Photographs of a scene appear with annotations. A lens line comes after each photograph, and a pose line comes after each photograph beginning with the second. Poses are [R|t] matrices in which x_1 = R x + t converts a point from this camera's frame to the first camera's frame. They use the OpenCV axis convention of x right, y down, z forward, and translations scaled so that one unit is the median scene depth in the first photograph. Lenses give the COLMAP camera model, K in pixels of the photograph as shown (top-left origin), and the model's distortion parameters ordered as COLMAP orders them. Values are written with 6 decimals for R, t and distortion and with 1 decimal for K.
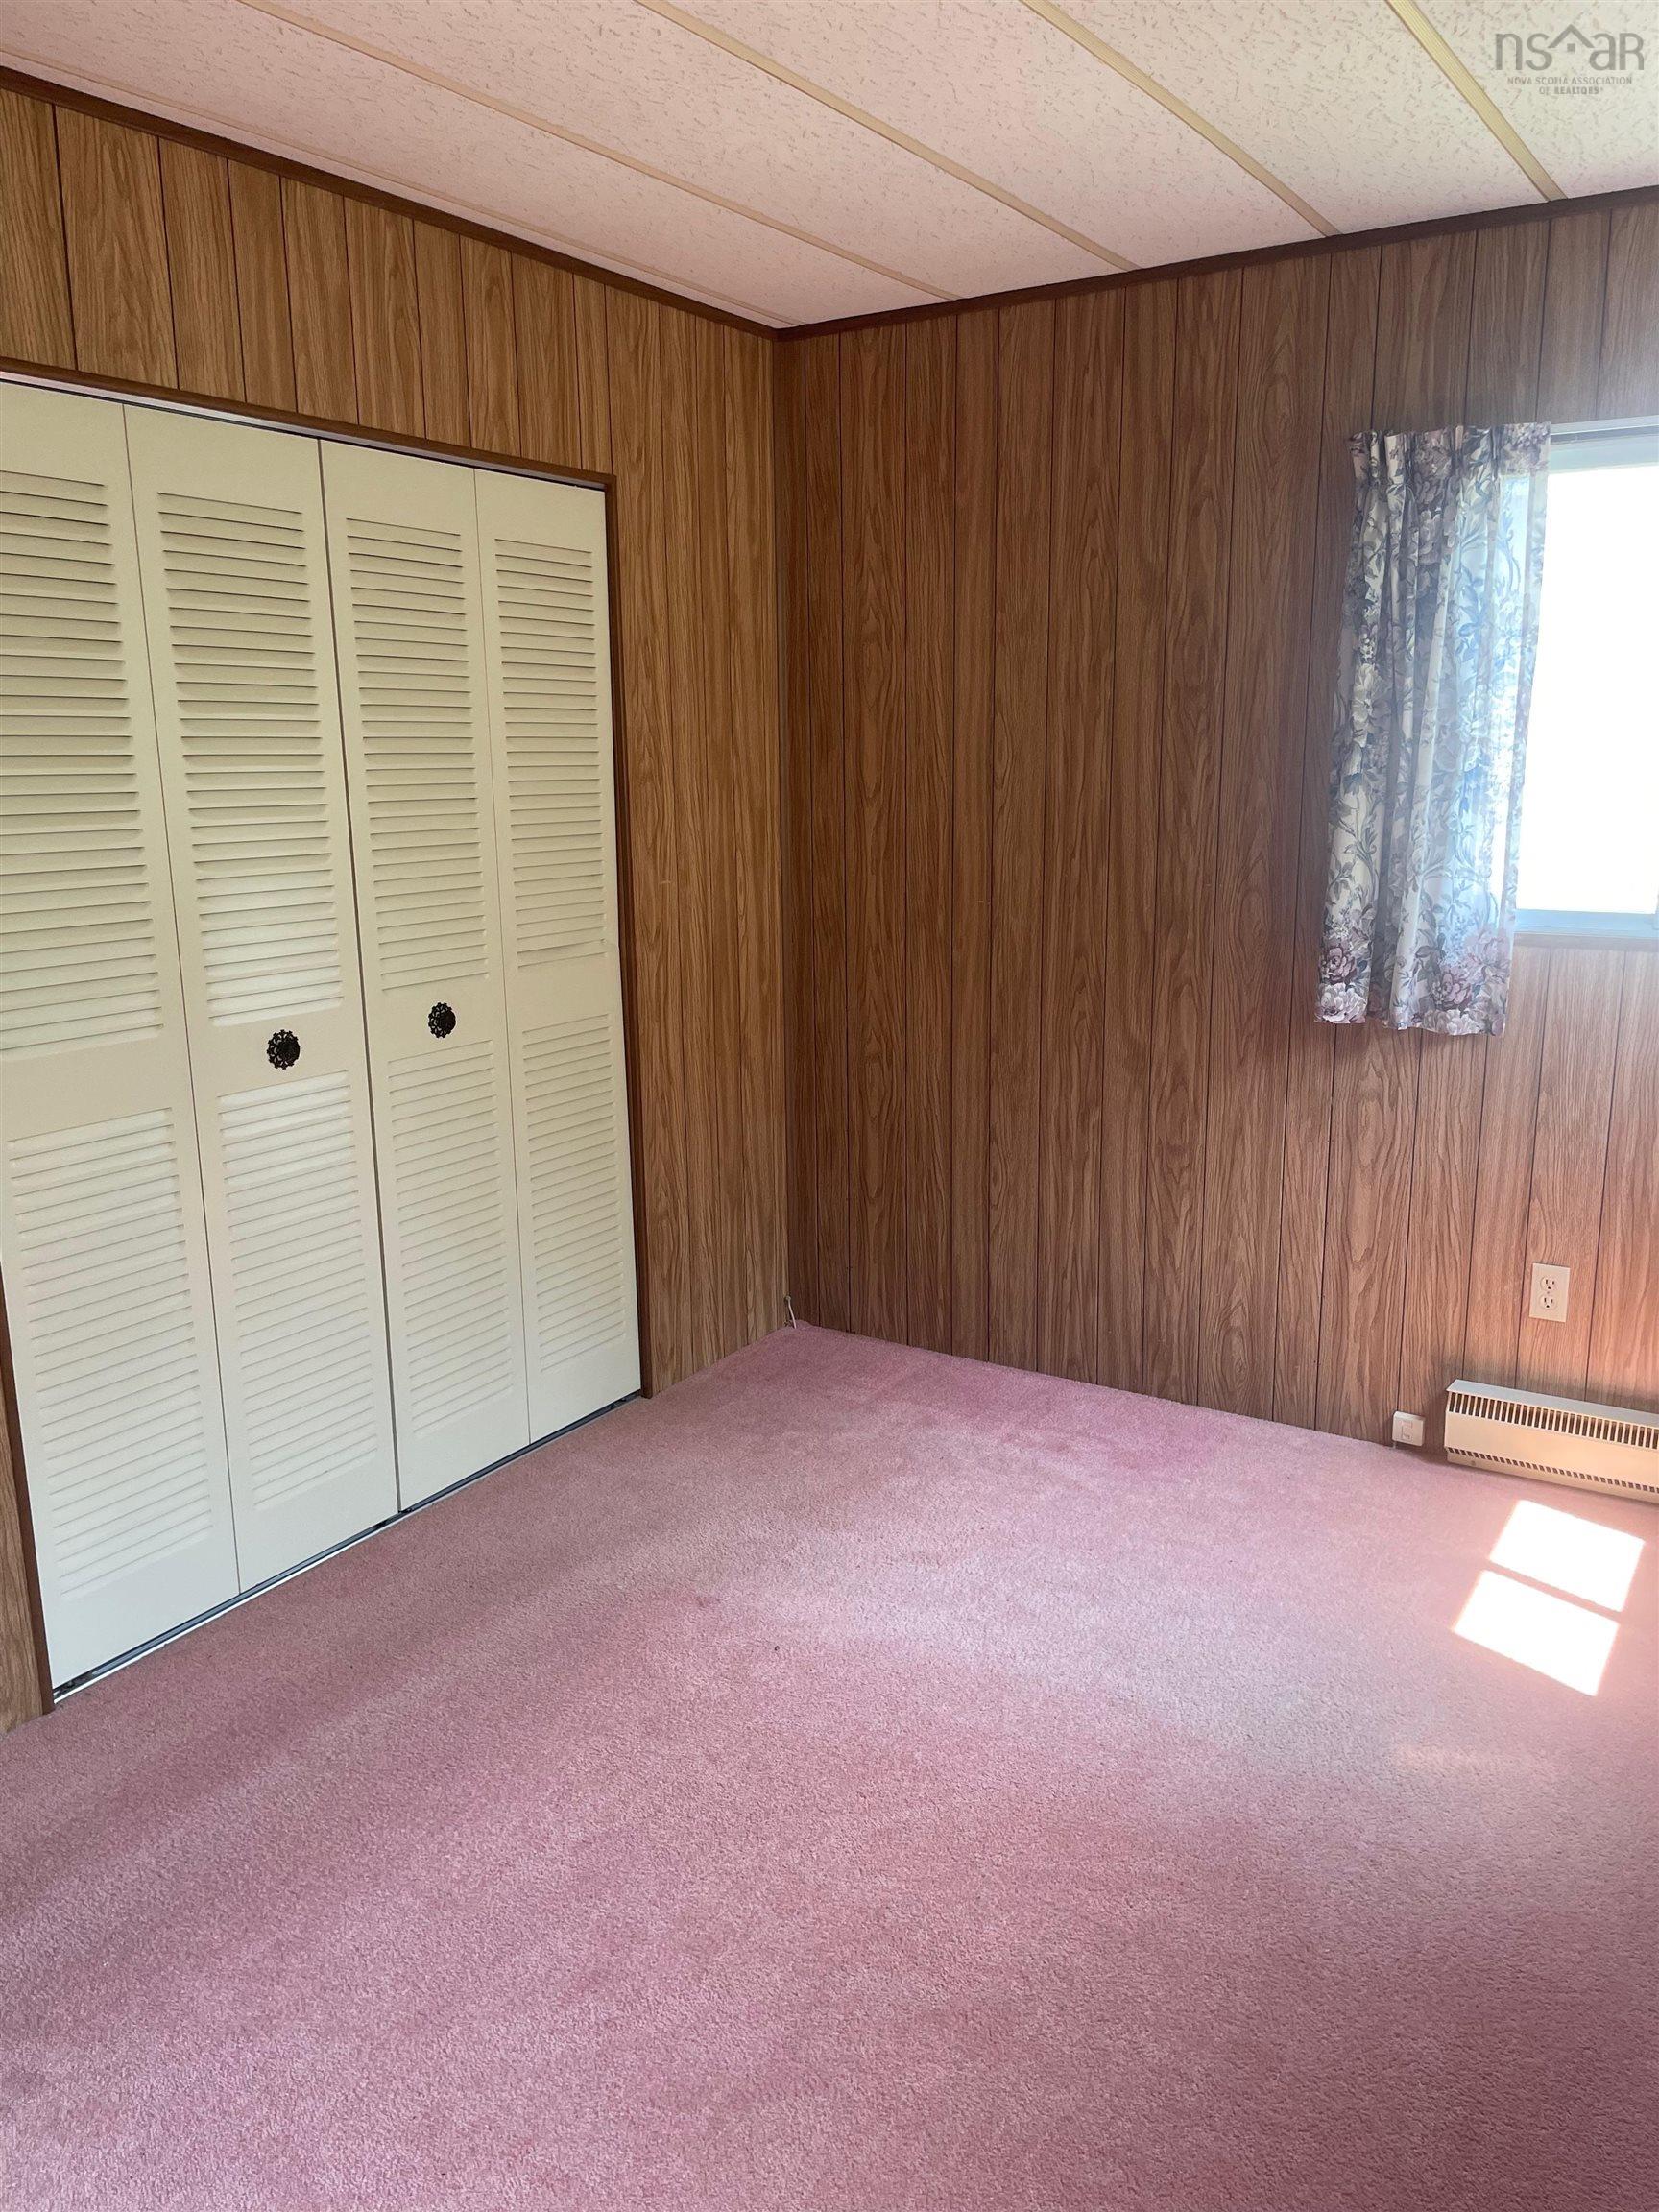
lens RADIAL K [[1670.9, 0, 826.5], [0, 1670.9, 1146.1], [0, 0, 1]] dist [0.003316, 0.002378]
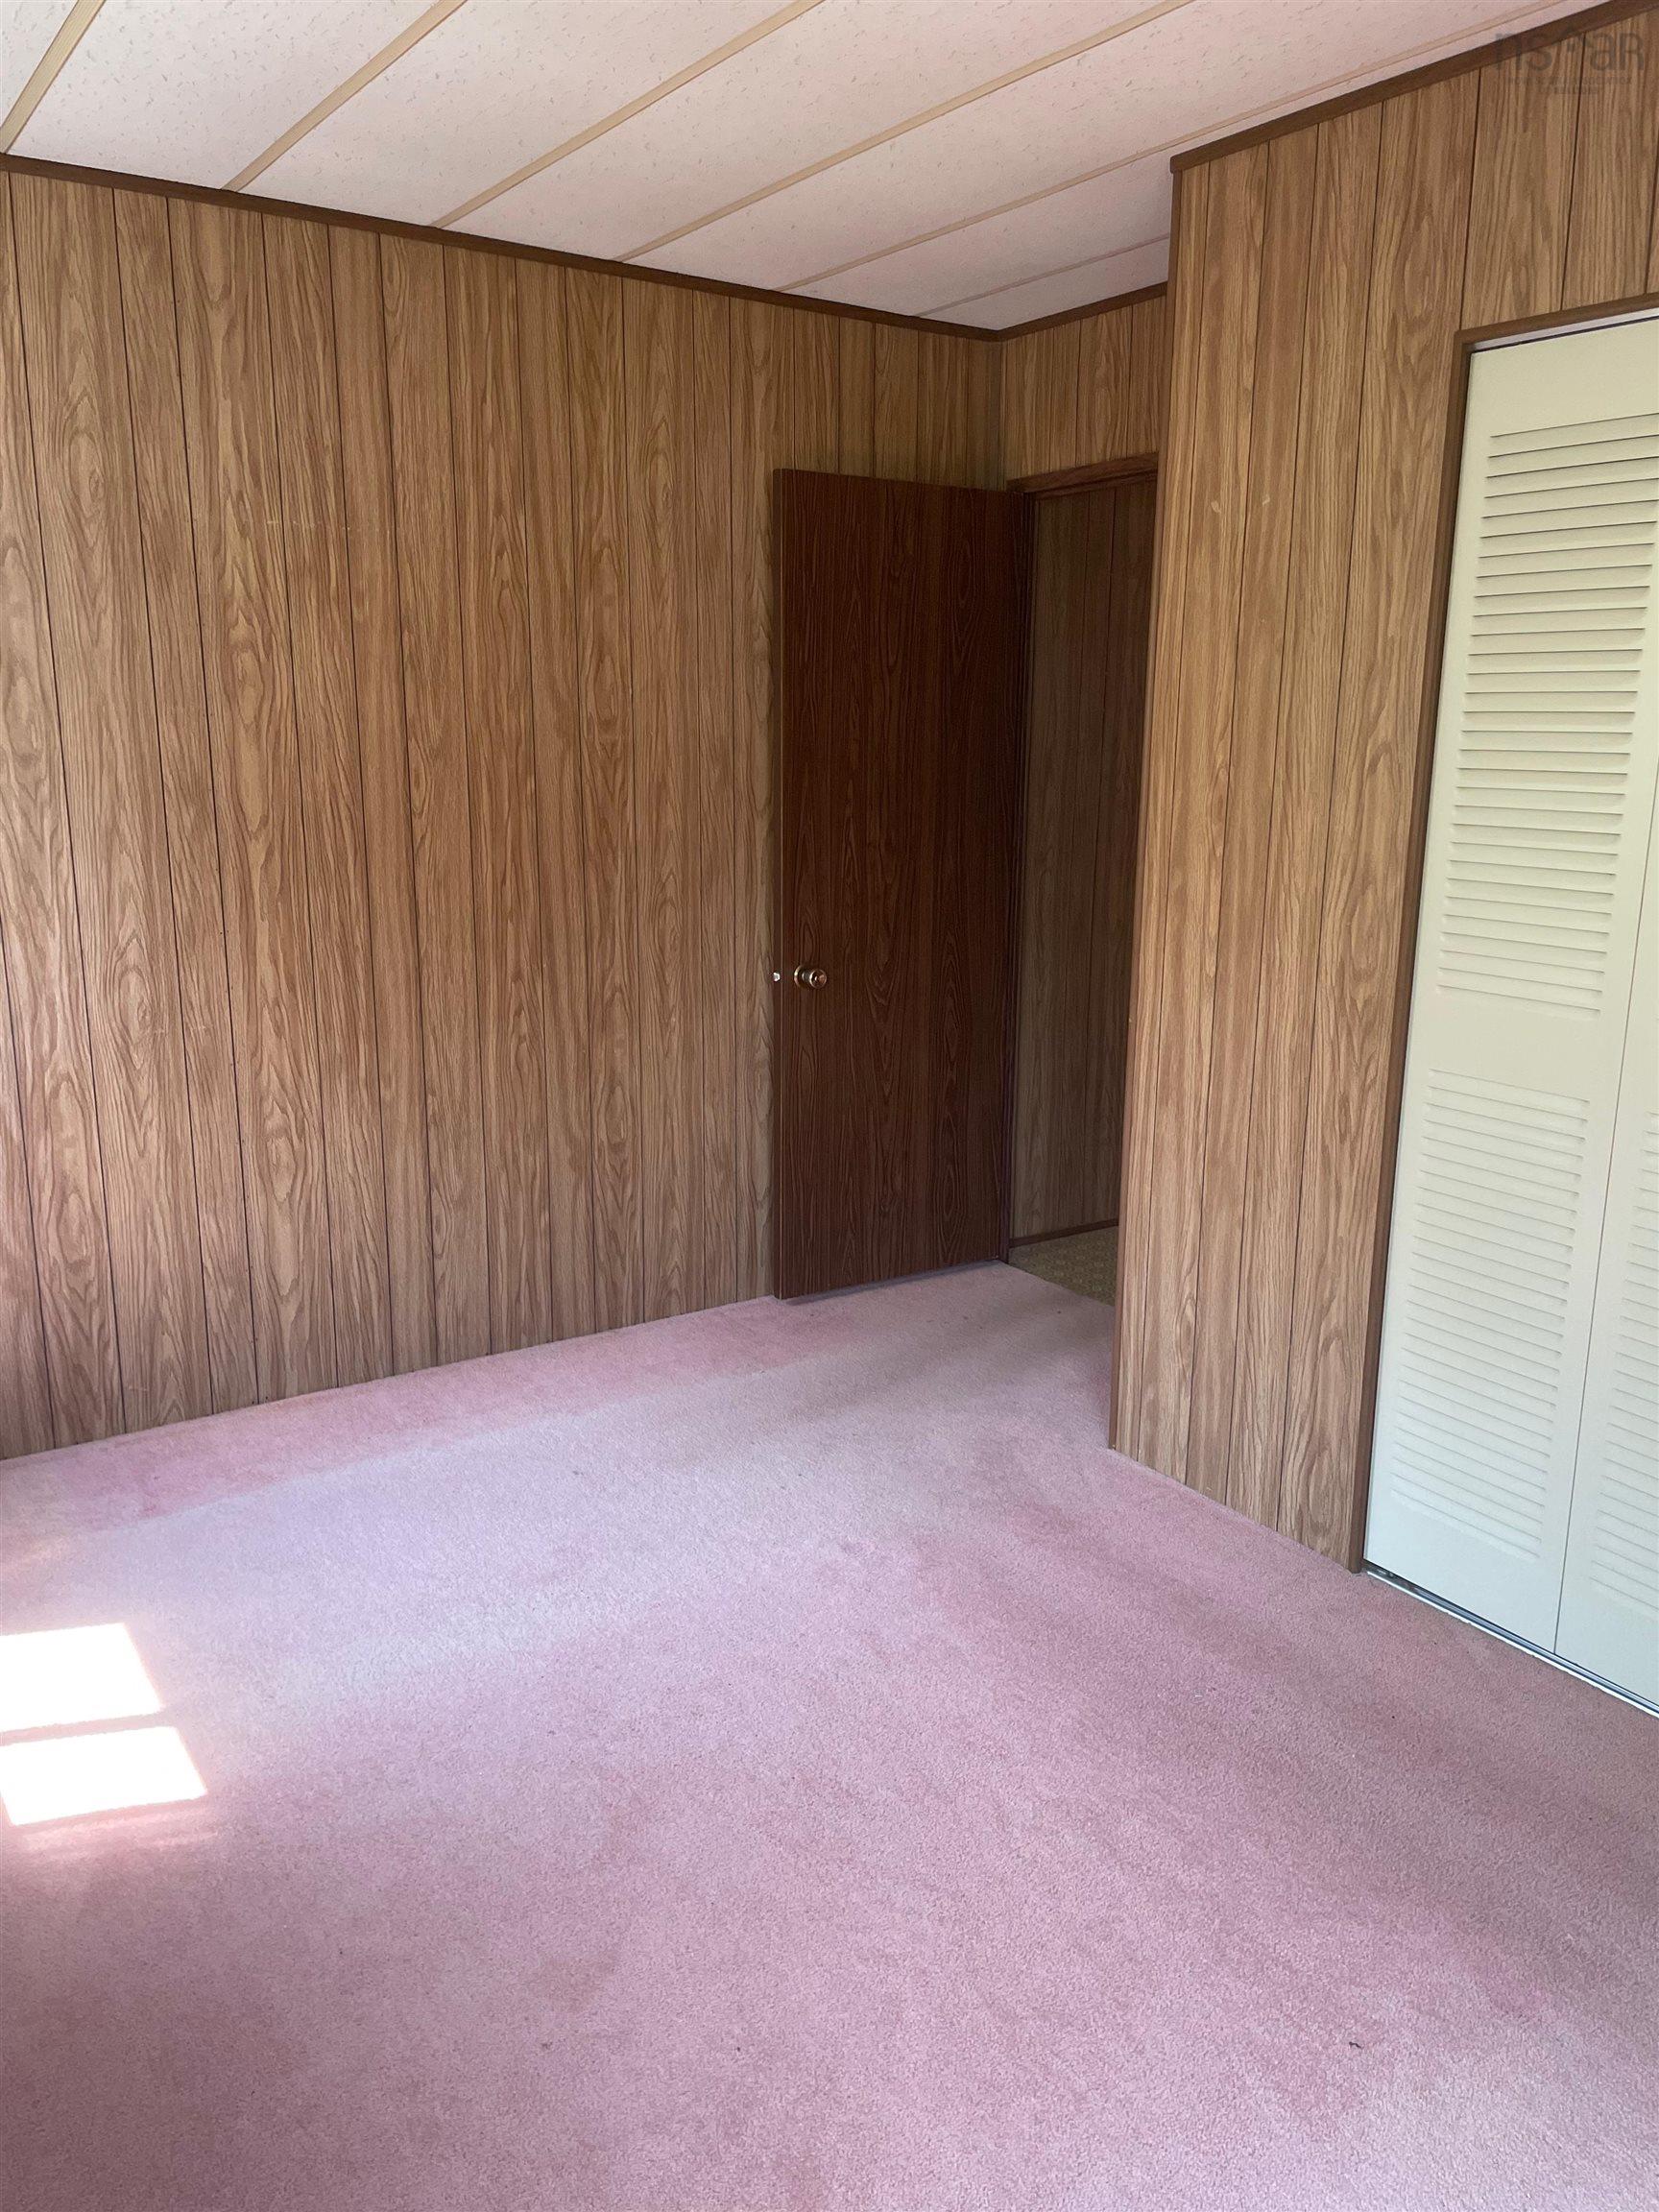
lens RADIAL K [[1699.4, 0, 829.5], [0, 1699.4, 1106.0], [0, 0, 1]] dist [0.000643, 0.002232]
pose [[-0.385077, 0.219805, -0.896327, 0.616160], [-0.212471, 0.924019, 0.317877, -0.234111], [0.898094, 0.312850, -0.309116, 0.942888]]
